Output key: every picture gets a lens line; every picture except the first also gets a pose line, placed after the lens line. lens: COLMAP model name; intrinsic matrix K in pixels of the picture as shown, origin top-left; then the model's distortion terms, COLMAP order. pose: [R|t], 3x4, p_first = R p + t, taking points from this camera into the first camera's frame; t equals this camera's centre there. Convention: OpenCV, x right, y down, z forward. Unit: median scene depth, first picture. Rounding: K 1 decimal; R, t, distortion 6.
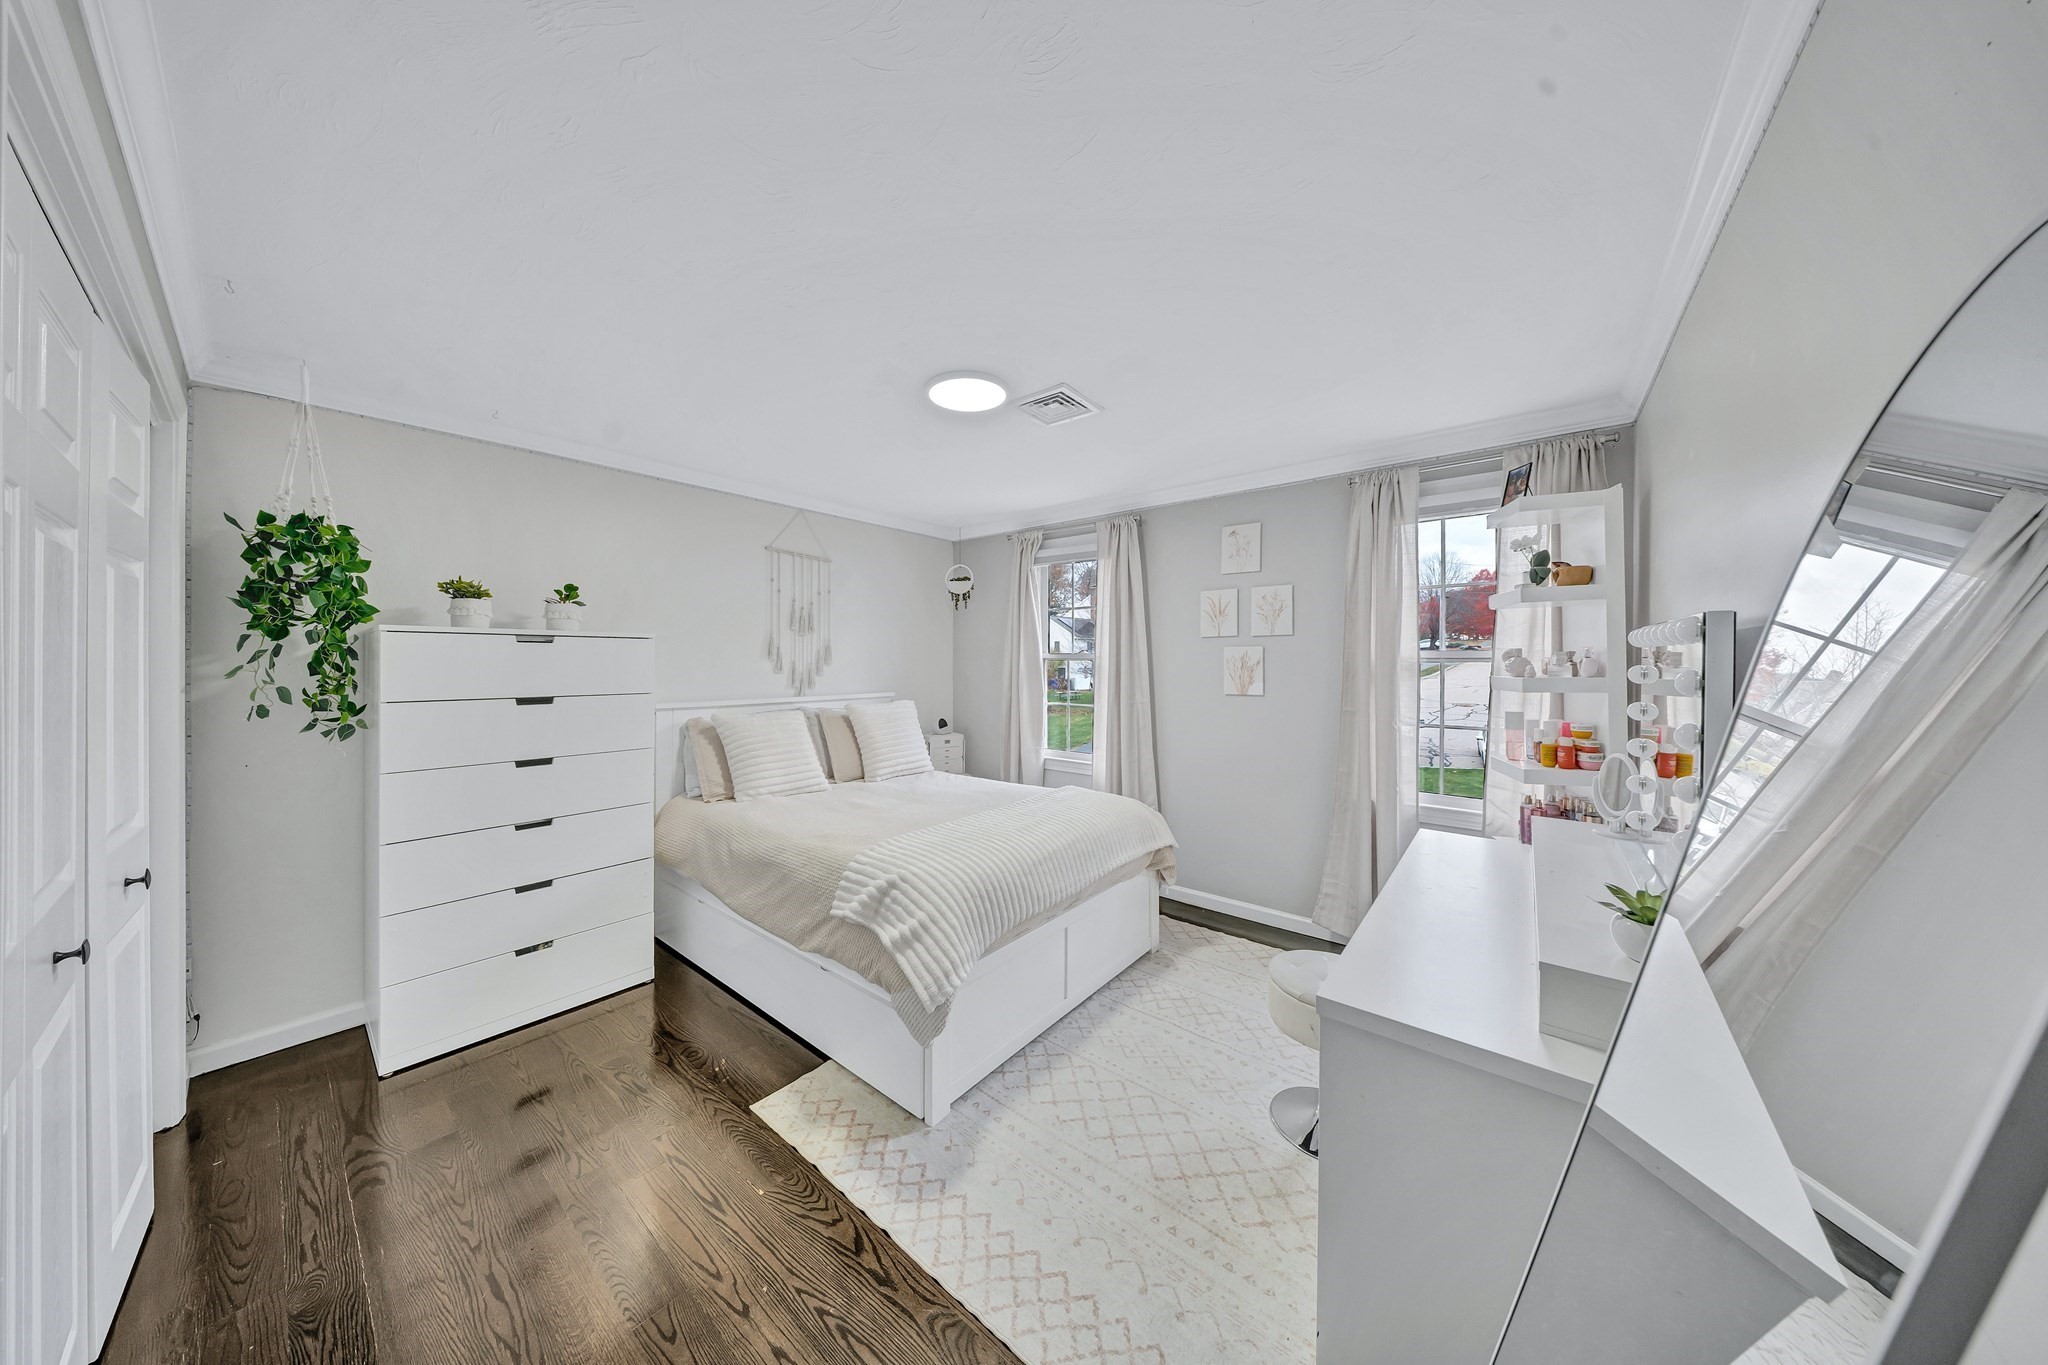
lens RADIAL K [[613.5, 0, 1026.3], [0, 613.5, 666.6], [0, 0, 1]] dist [0.000081, 0.000005]
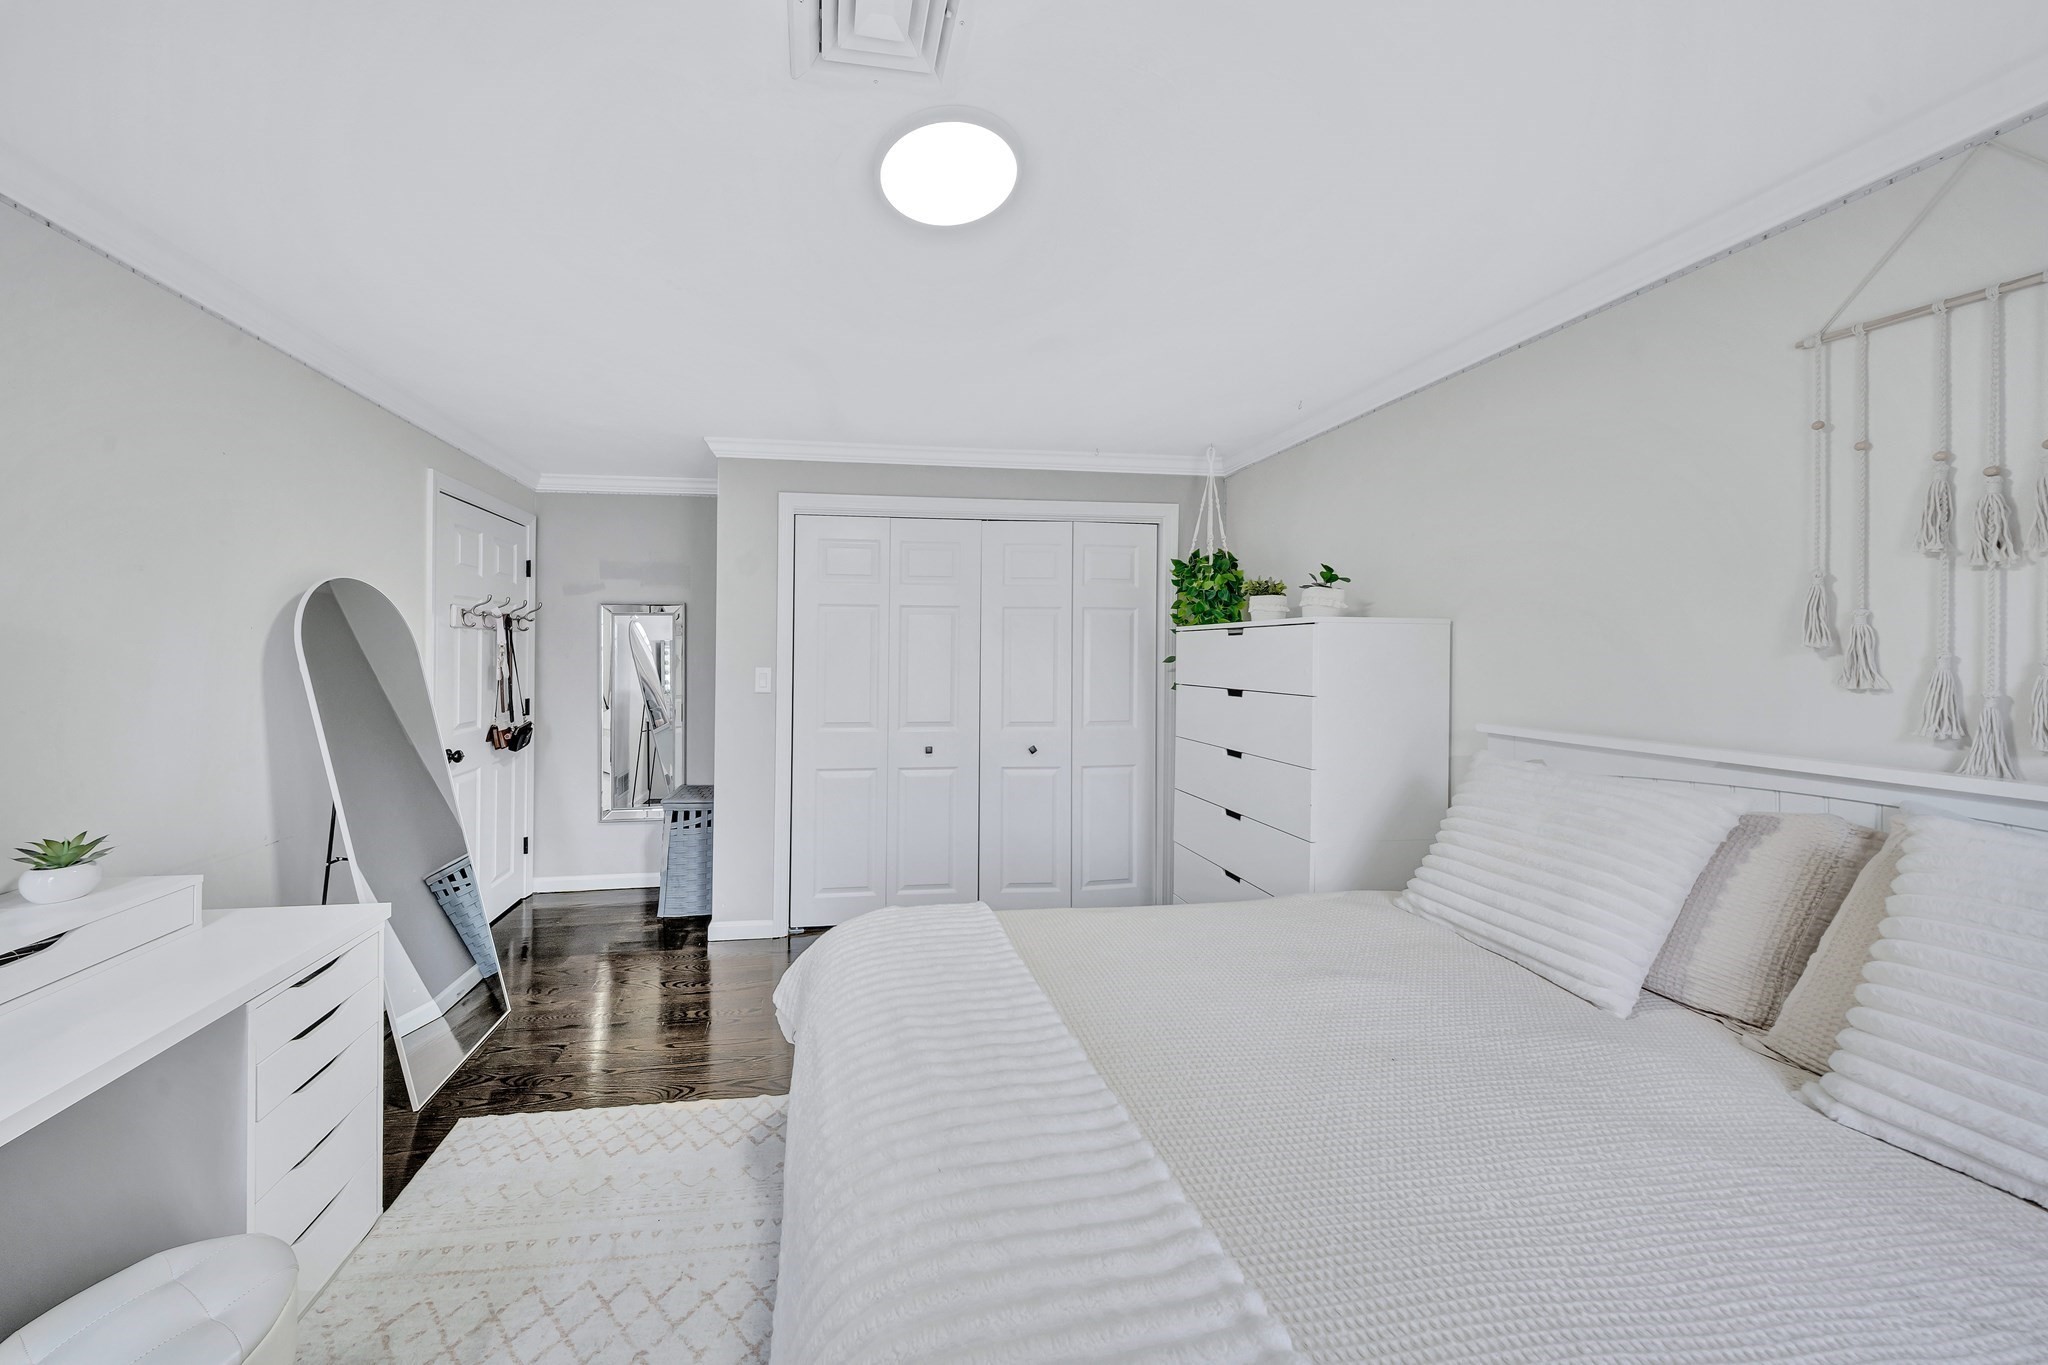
lens RADIAL K [[622.5, 0, 896.3], [0, 622.5, 647.7], [0, 0, 1]] dist [-0.000277, -0.000003]
pose [[-0.697354, -0.006204, -0.716700, 0.214520], [-0.007680, 0.999970, -0.001183, -0.008871], [0.716686, 0.004679, -0.697381, 0.868488]]
